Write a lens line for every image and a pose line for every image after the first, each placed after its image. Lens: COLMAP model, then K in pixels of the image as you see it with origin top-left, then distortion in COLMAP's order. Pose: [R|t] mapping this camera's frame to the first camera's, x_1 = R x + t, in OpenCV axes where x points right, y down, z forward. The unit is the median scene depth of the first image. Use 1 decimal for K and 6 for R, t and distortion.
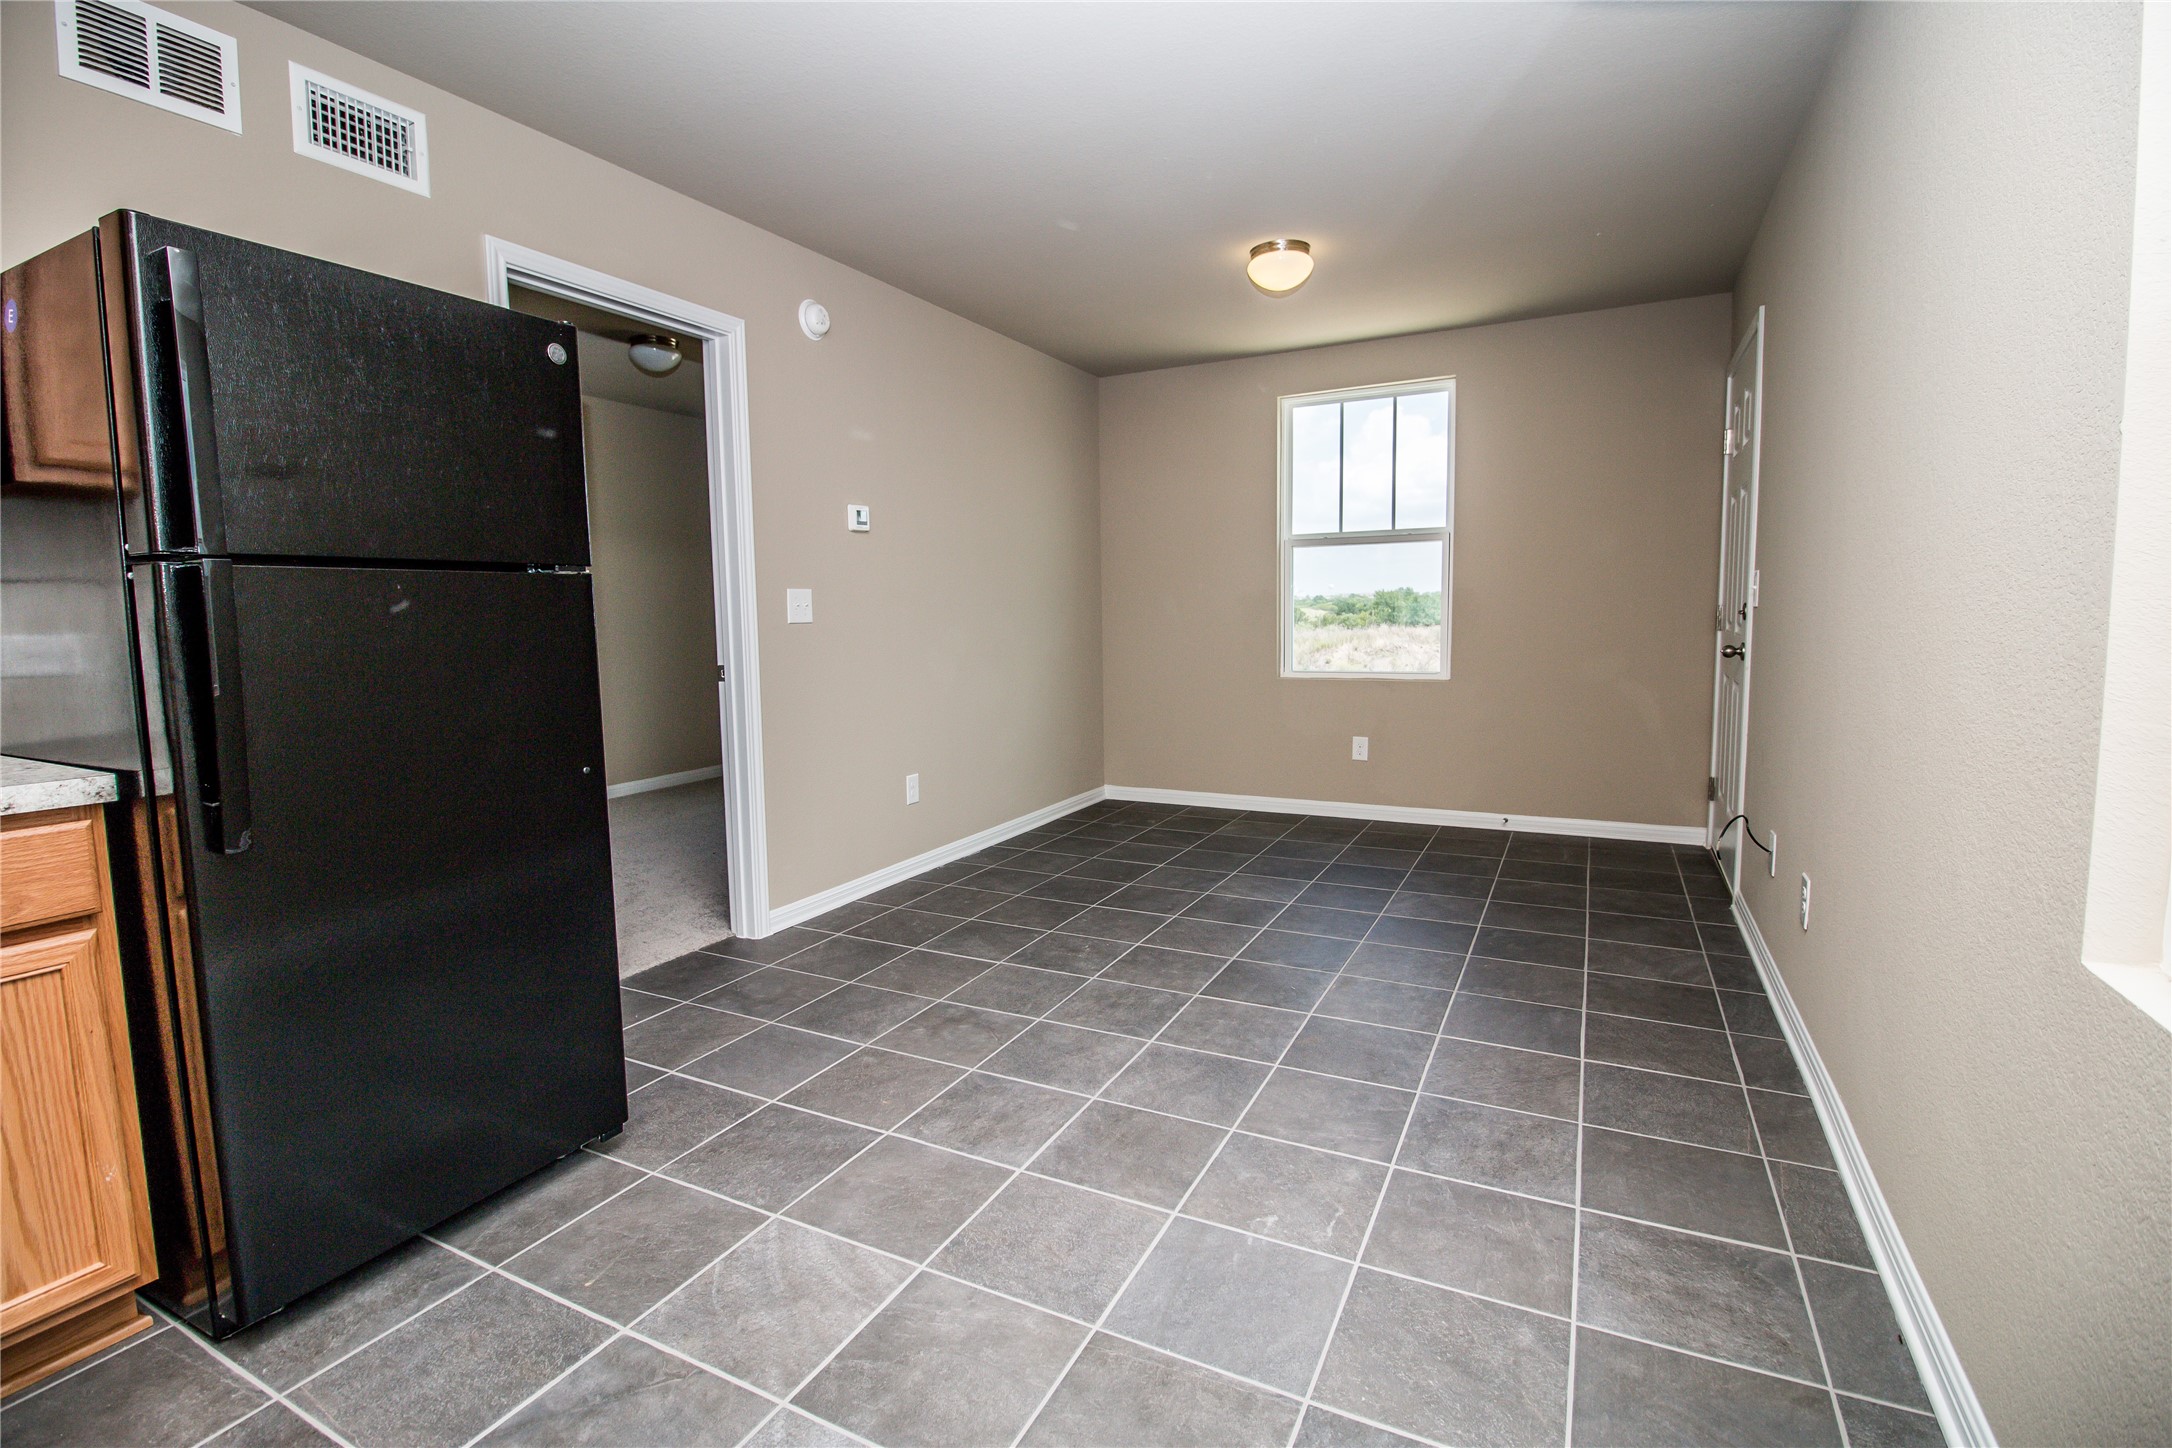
lens RADIAL K [[1004.6, 0, 1079.7], [0, 1004.6, 714.0], [0, 0, 1]] dist [-0.002336, -0.000800]
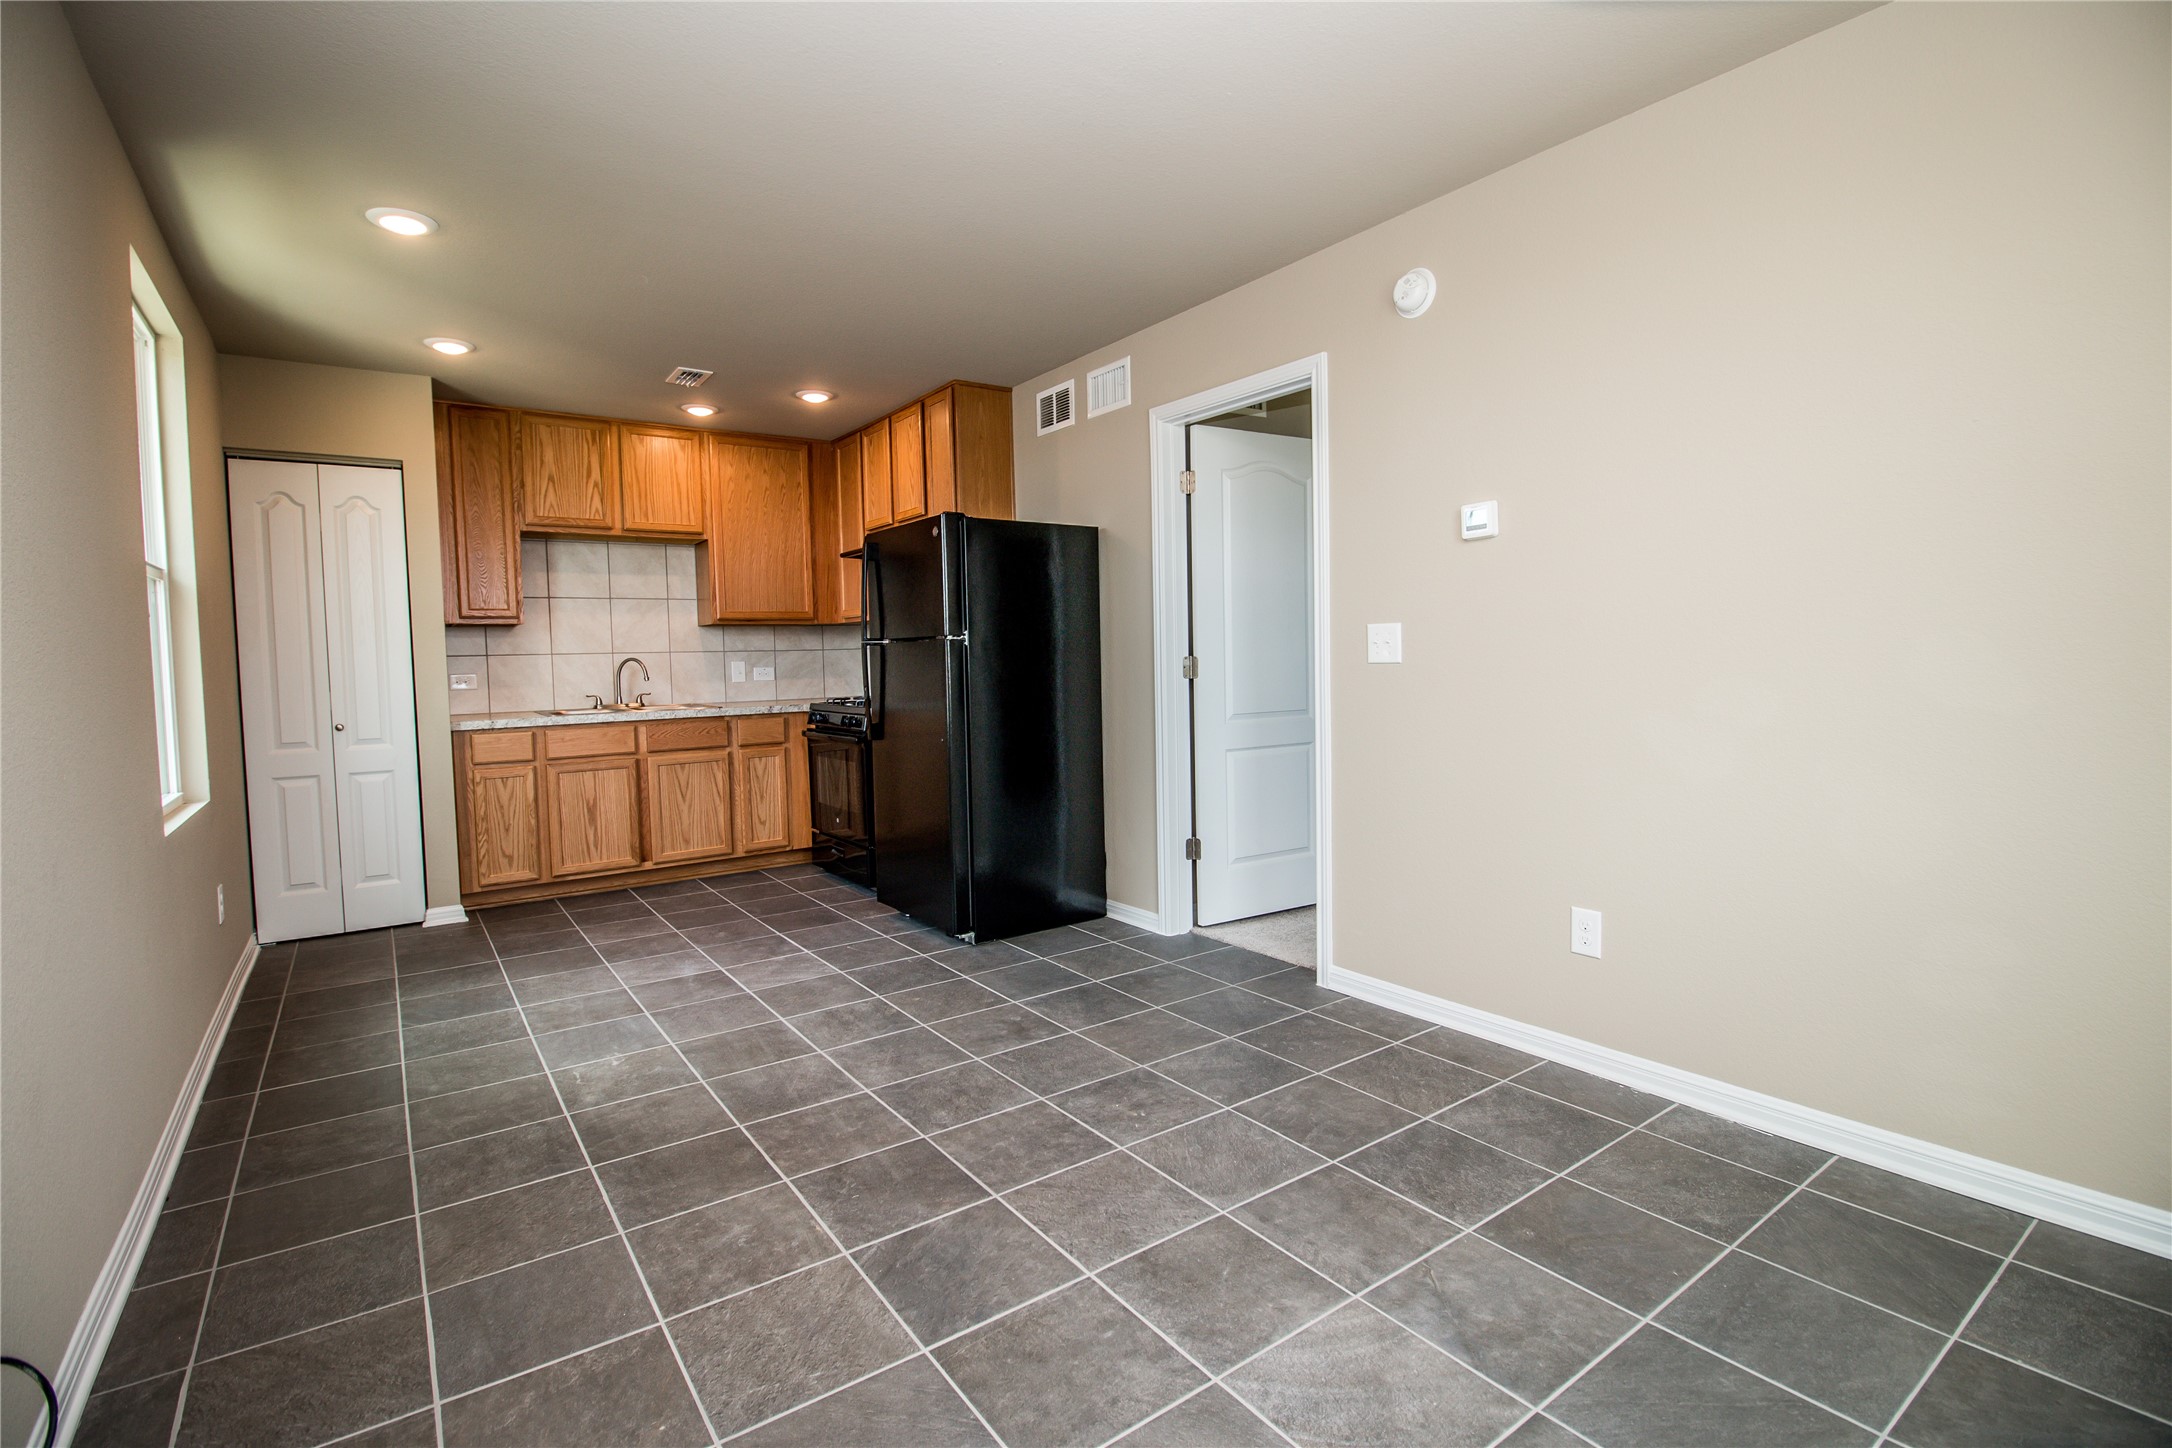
lens RADIAL K [[1004.6, 0, 1081.2], [0, 1004.6, 721.9], [0, 0, 1]] dist [-0.002336, -0.000800]
pose [[-0.460550, 0.087494, -0.883311, 0.834148], [-0.059049, 0.989906, 0.128840, -0.187853], [0.885667, 0.111496, -0.450735, 1.600935]]
